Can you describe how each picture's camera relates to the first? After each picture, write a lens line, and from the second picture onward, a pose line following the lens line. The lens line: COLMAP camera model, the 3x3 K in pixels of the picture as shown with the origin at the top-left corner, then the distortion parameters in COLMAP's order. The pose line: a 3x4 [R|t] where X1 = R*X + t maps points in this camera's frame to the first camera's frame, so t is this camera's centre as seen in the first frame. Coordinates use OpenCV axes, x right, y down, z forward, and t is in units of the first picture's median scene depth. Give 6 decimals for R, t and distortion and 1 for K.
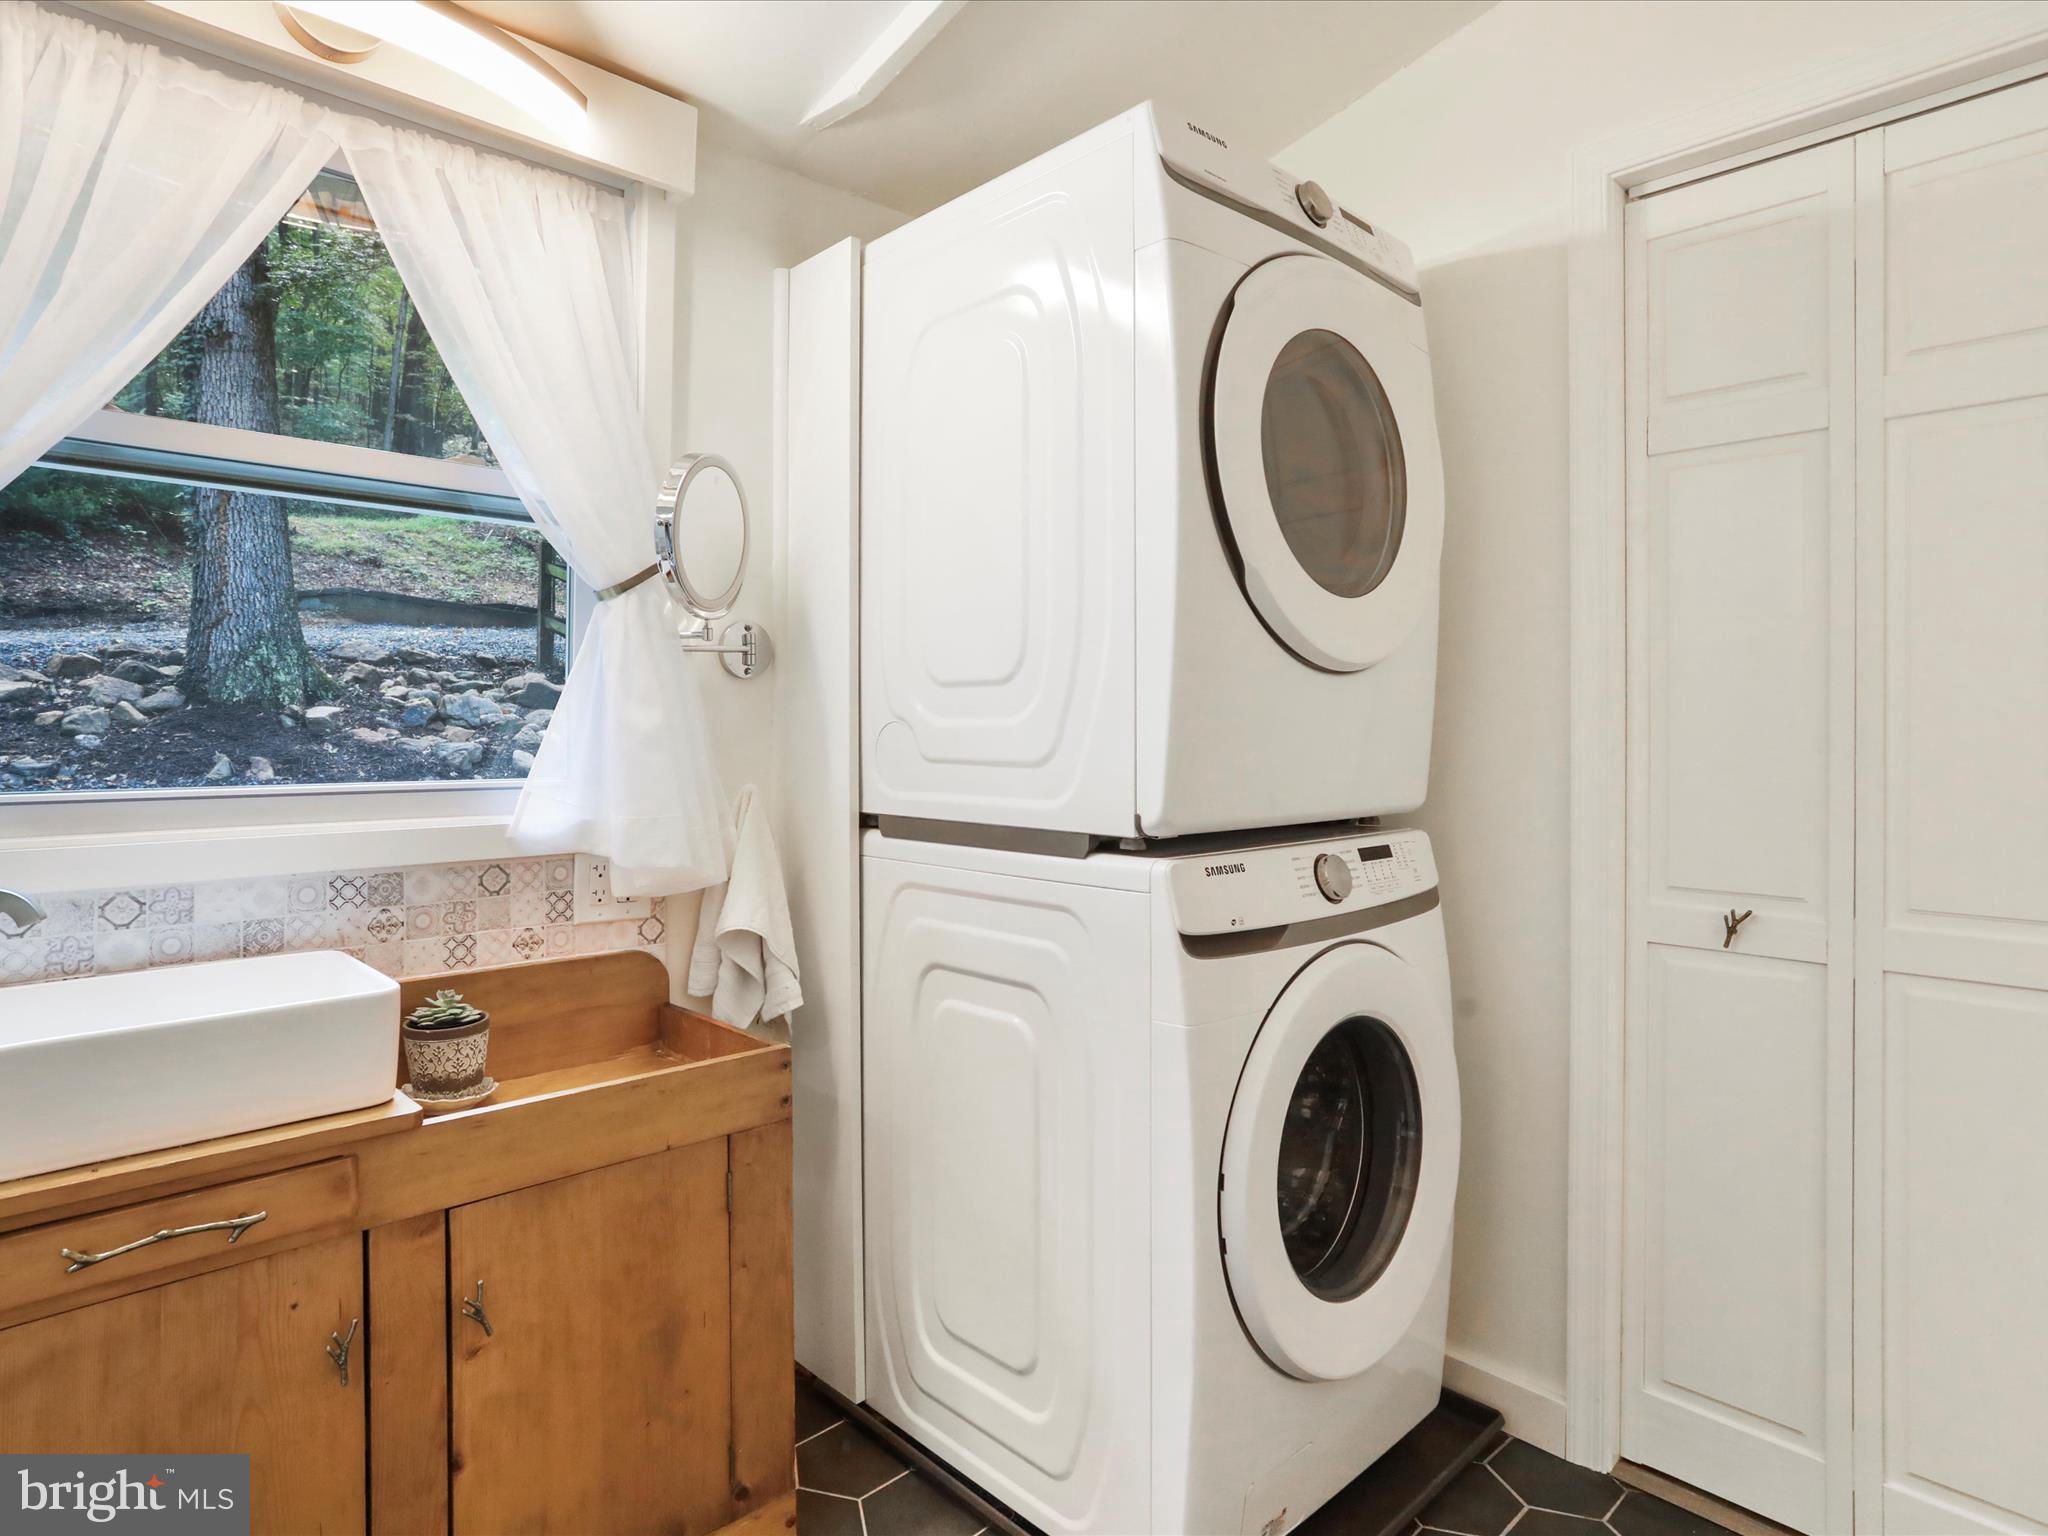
lens RADIAL K [[1115.8, 0, 984.4], [0, 1115.8, 756.6], [0, 0, 1]] dist [-0.035922, 0.029321]
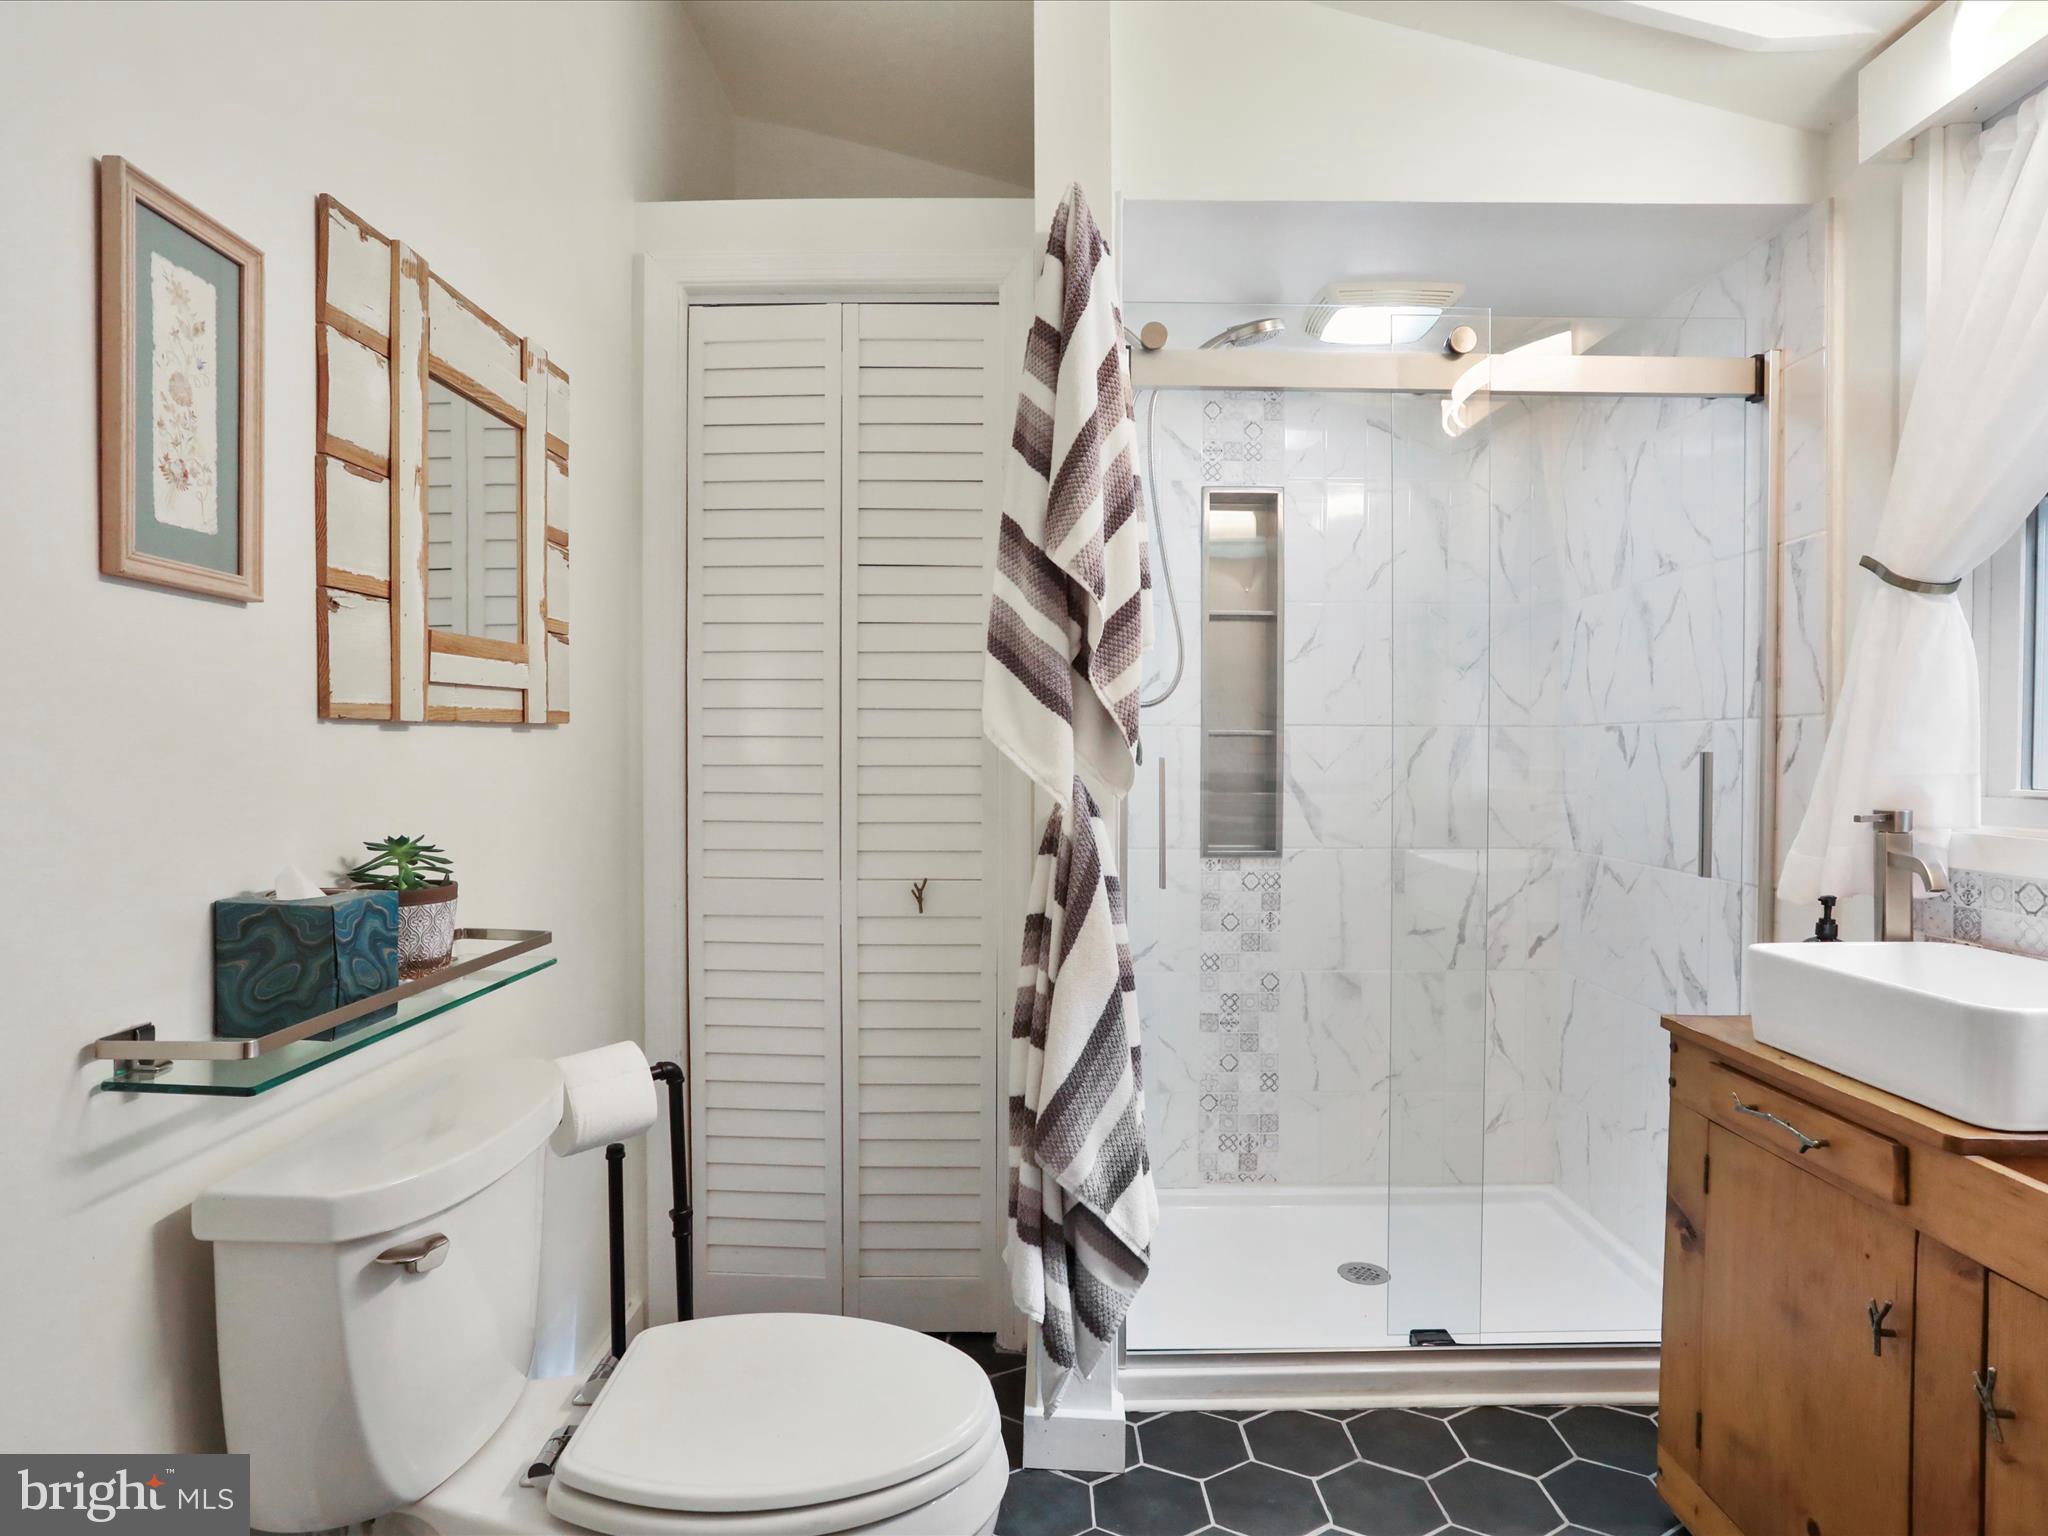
lens RADIAL K [[1261.2, 0, 980.1], [0, 1261.2, 764.5], [0, 0, 1]] dist [-0.051649, 0.046621]
pose [[-0.708456, 0.008610, -0.705702, 0.654816], [-0.013199, 0.999589, 0.025447, -0.008068], [0.705631, 0.027342, -0.708052, 0.932806]]
